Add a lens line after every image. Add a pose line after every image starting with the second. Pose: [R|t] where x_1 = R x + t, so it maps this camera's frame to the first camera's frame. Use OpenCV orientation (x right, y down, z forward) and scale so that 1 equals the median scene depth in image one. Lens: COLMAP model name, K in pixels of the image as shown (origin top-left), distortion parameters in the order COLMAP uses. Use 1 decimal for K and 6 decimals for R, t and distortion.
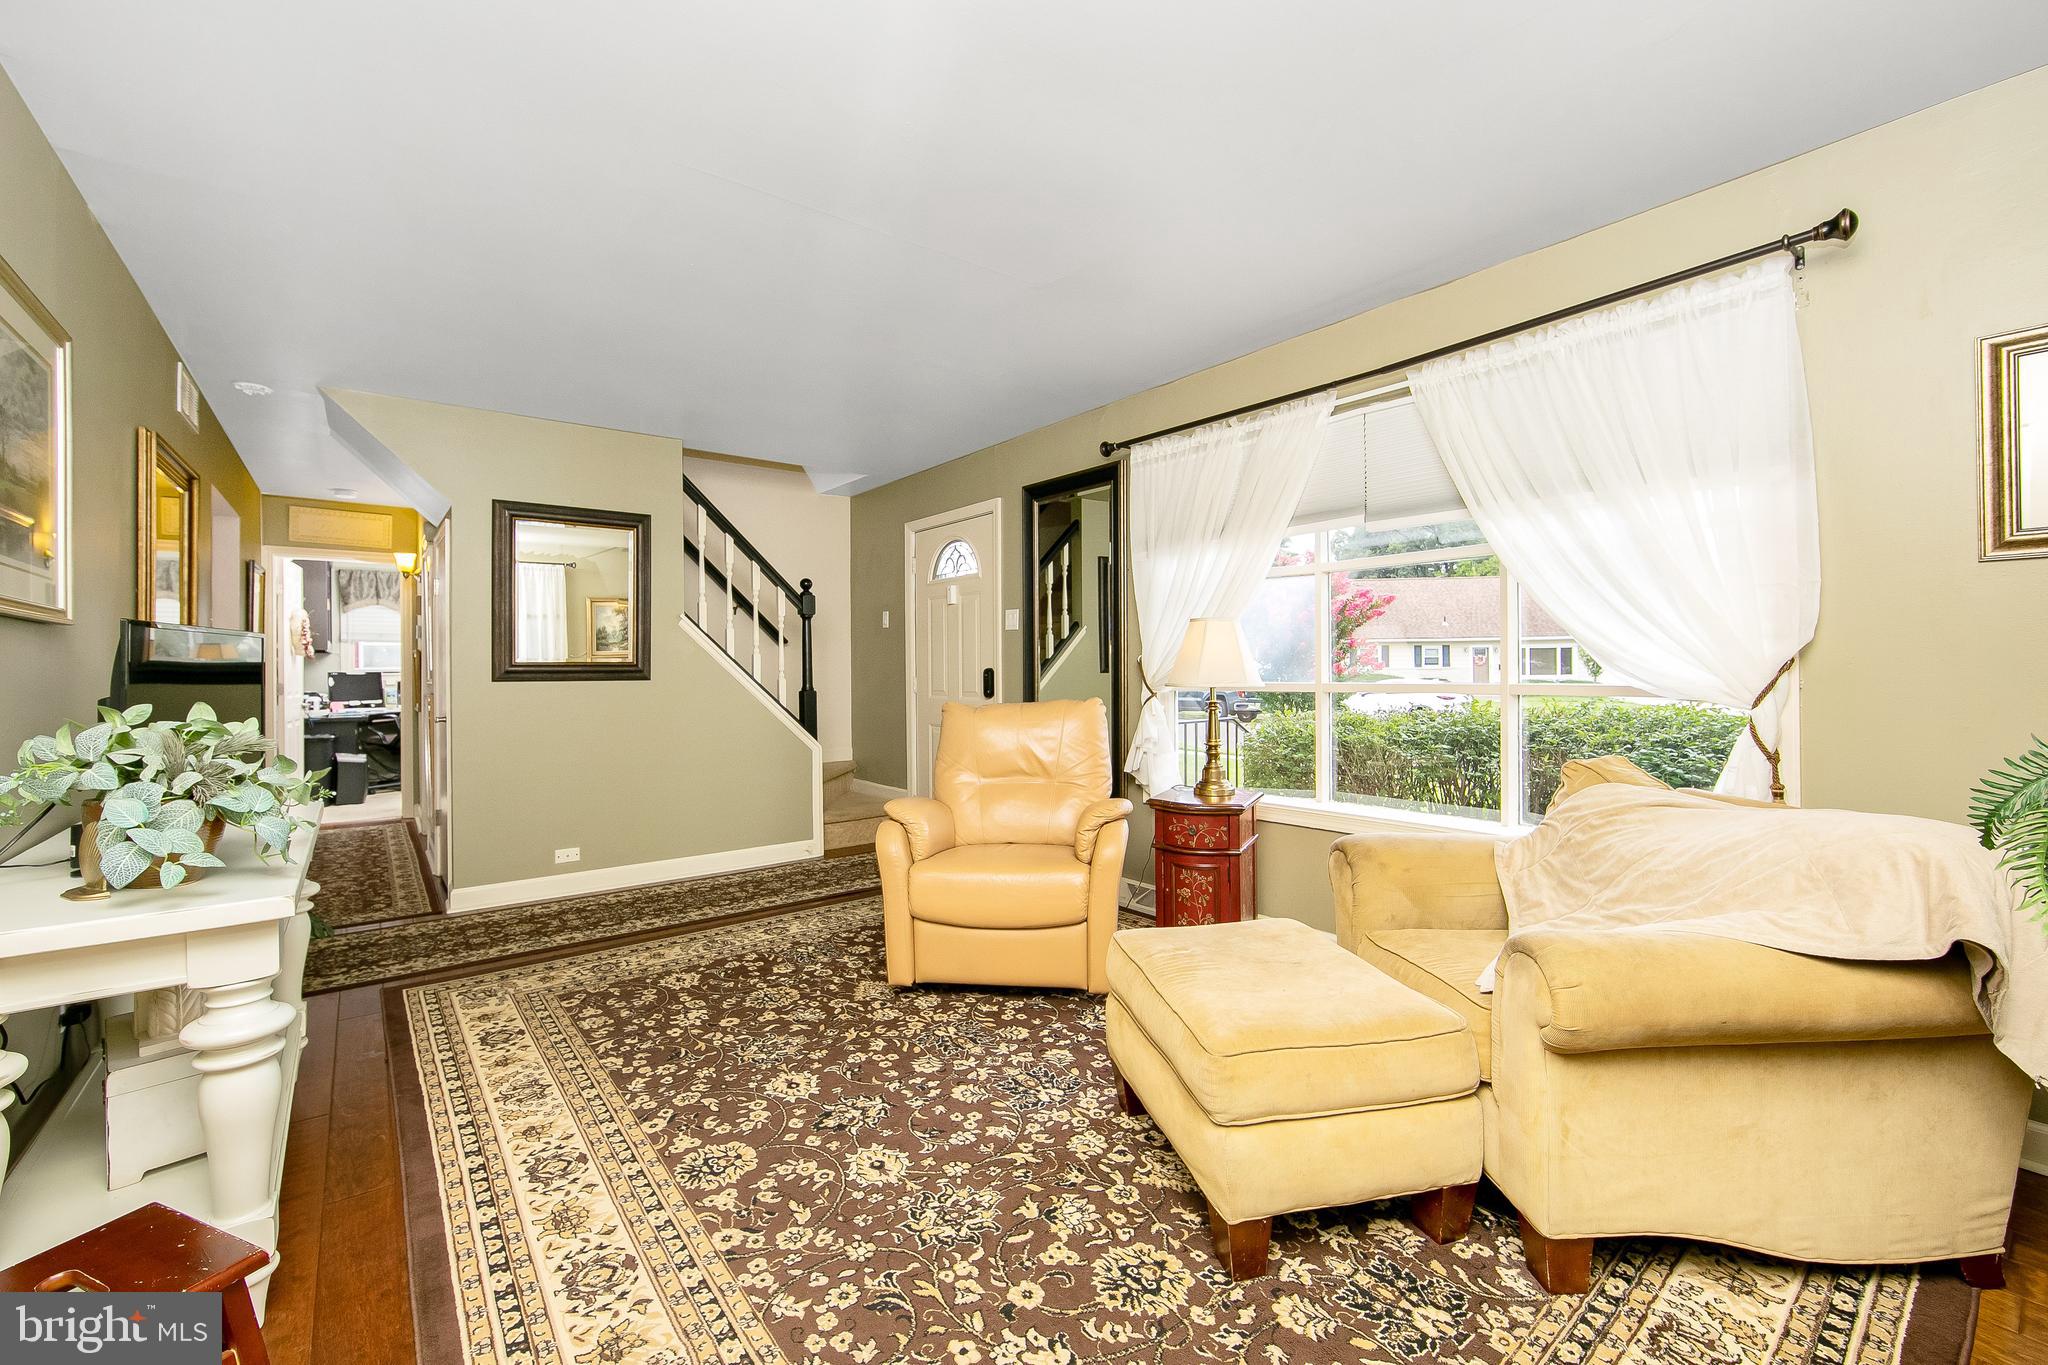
lens RADIAL K [[826.3, 0, 1009.6], [0, 826.3, 670.9], [0, 0, 1]] dist [-0.007757, -0.000043]
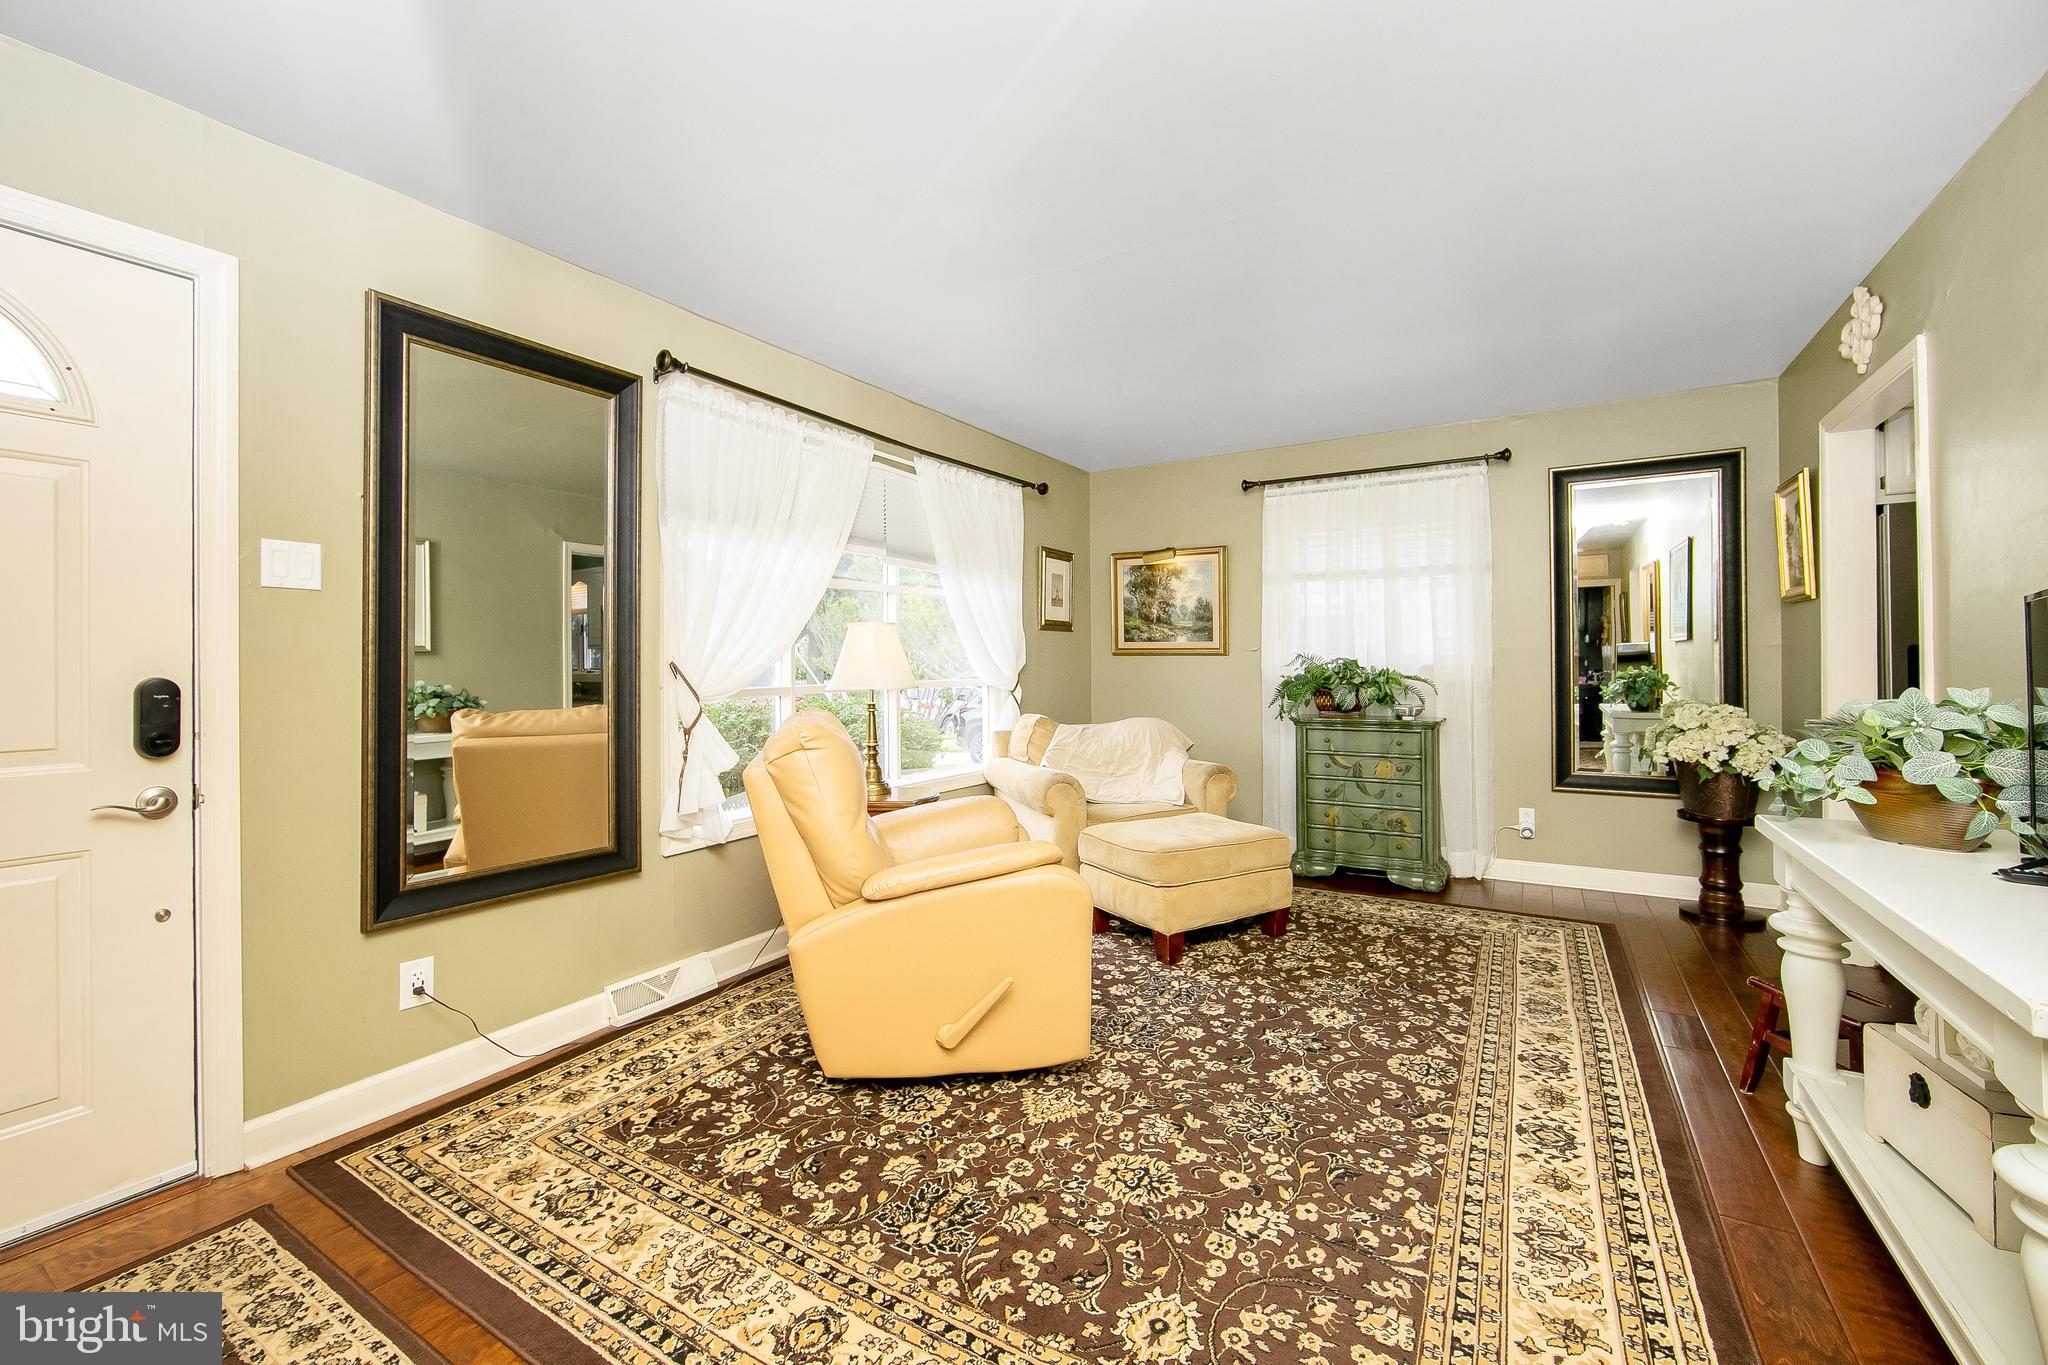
lens RADIAL K [[826.3, 0, 1009.6], [0, 826.3, 670.9], [0, 0, 1]] dist [-0.007757, -0.000043]
pose [[-0.333930, 0.007960, 0.942564, -1.095631], [0.016099, 0.999867, -0.002741, 0.003439], [-0.942460, 0.014260, -0.334014, 1.656839]]
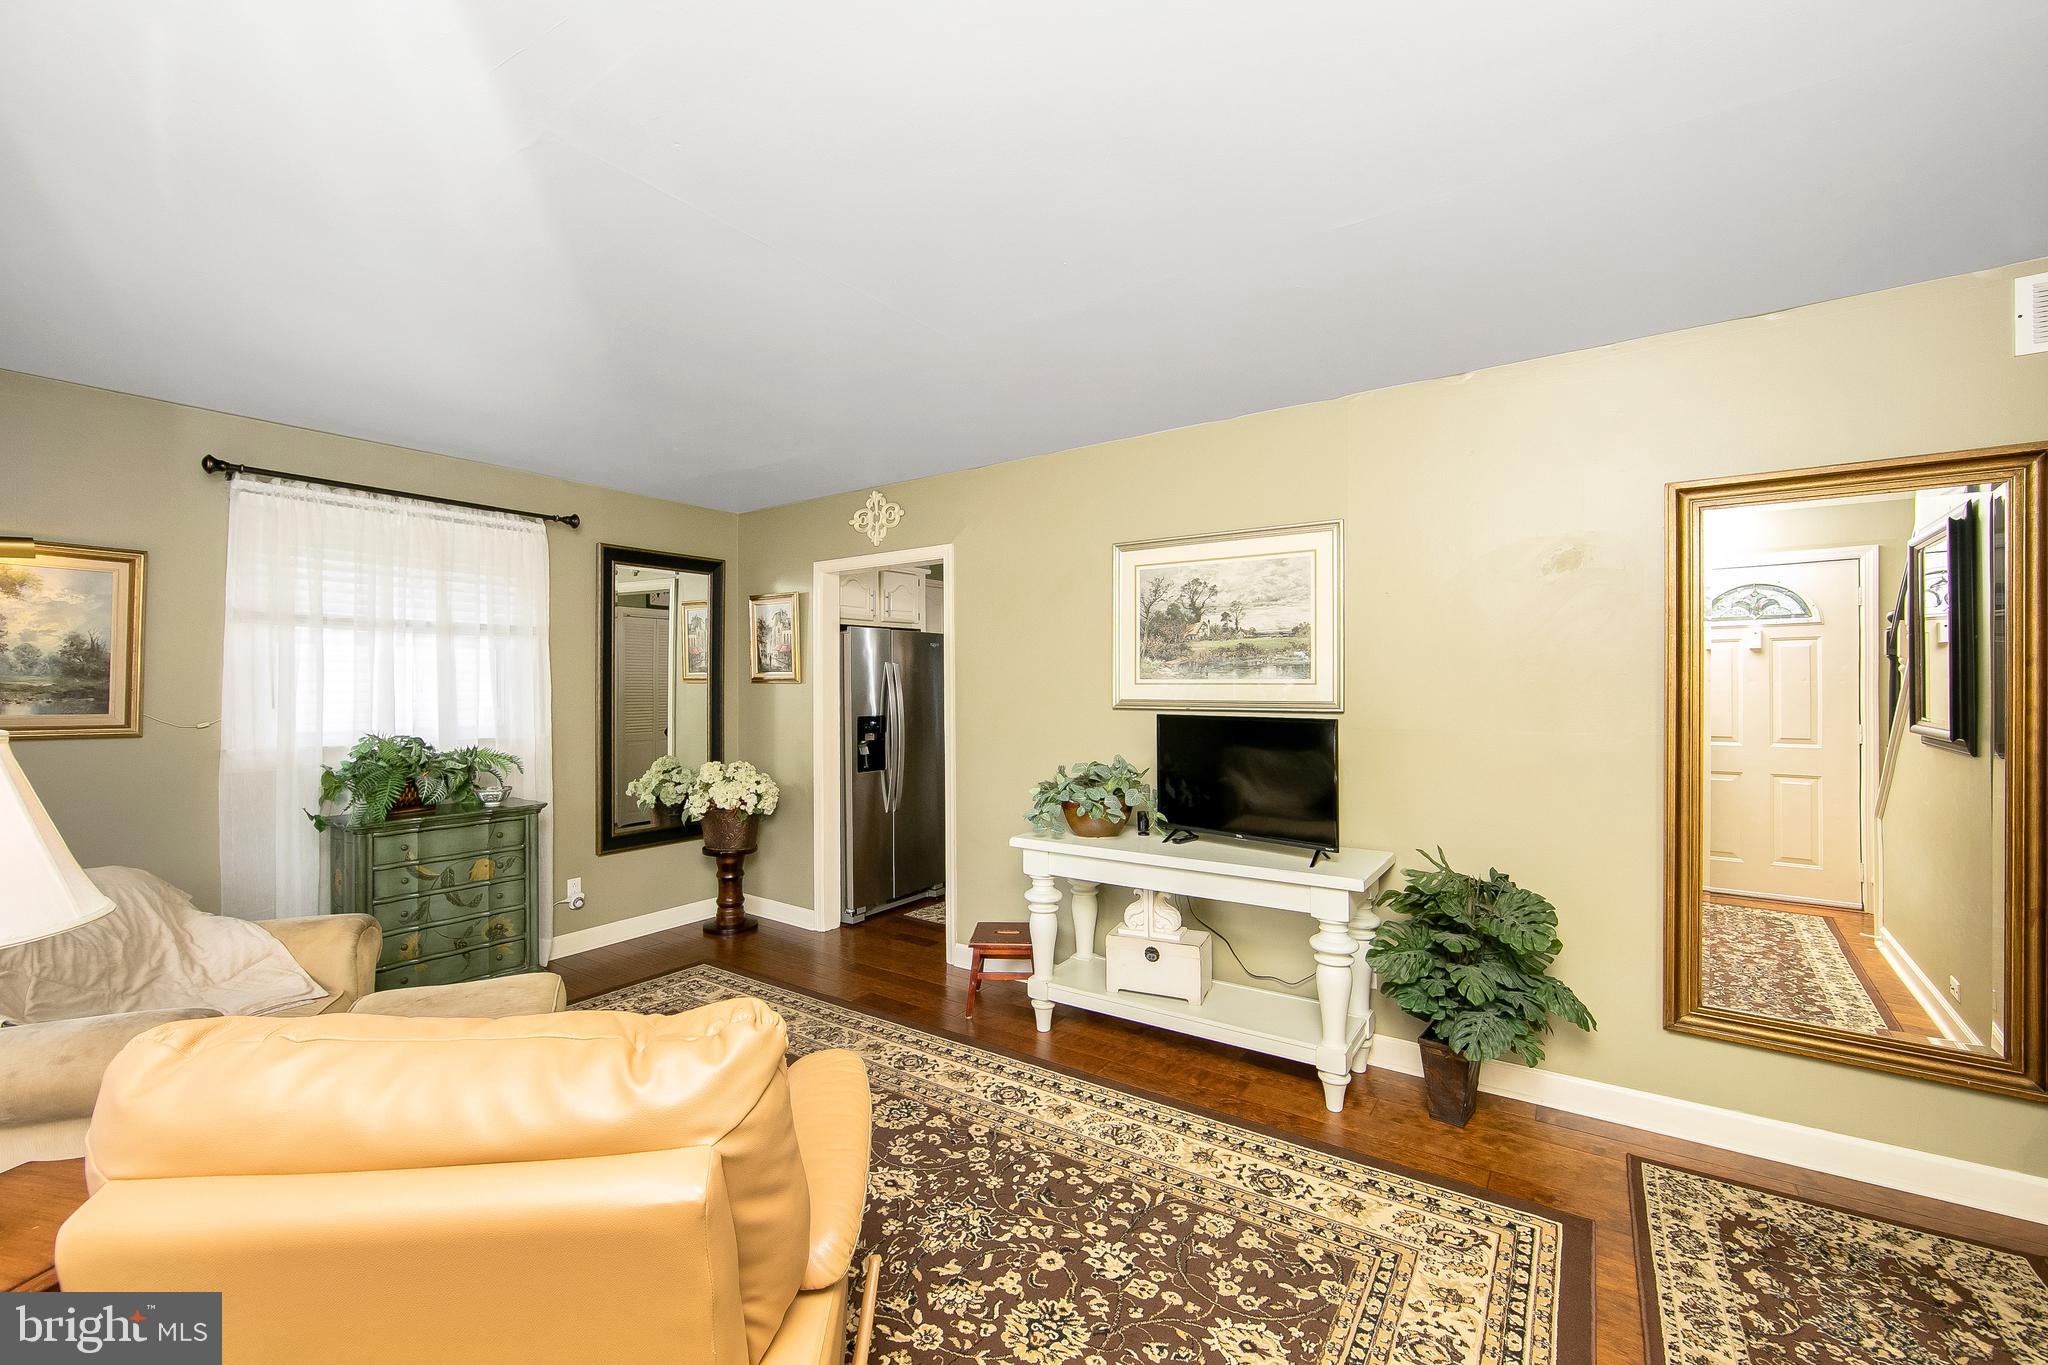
lens RADIAL K [[845.3, 0, 999.7], [0, 845.3, 686.5], [0, 0, 1]] dist [-0.008010, -0.000024]
pose [[-0.961407, 0.018782, -0.274490, -0.119870], [0.016637, 0.999810, 0.010139, -0.107935], [0.274628, 0.005181, -0.961537, 2.017529]]
